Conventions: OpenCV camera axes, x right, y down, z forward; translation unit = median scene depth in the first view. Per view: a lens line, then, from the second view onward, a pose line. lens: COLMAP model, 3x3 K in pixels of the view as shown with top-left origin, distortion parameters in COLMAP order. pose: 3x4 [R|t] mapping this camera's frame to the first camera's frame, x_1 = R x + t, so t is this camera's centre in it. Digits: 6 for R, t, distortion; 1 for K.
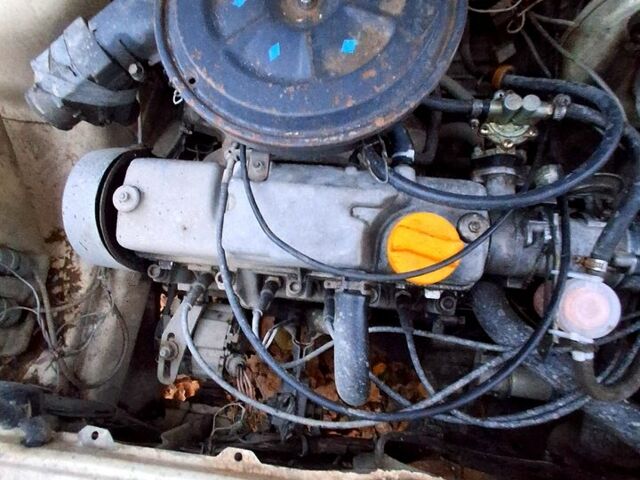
lens RADIAL K [[396.2, 0, 311.6], [0, 396.2, 240.4], [0, 0, 1]] dist [0.003695, -0.000254]
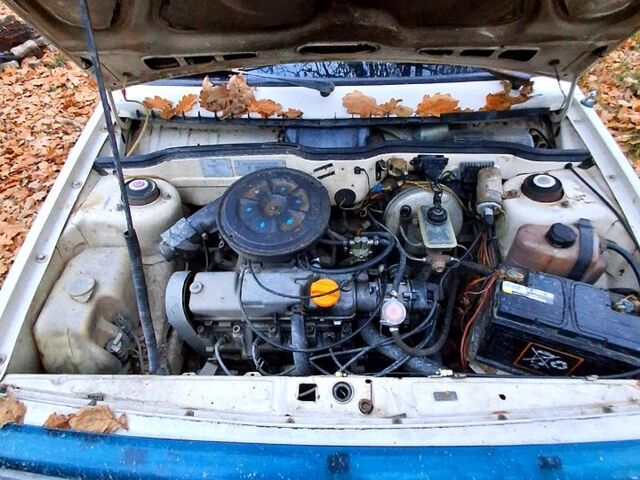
lens RADIAL K [[396.2, 0, 311.6], [0, 396.2, 240.4], [0, 0, 1]] dist [0.003695, -0.000254]
pose [[0.994914, -0.047531, 0.088813, -0.004431], [0.081655, 0.896836, -0.434761, 0.745911], [-0.058986, 0.439802, 0.896156, -1.267248]]
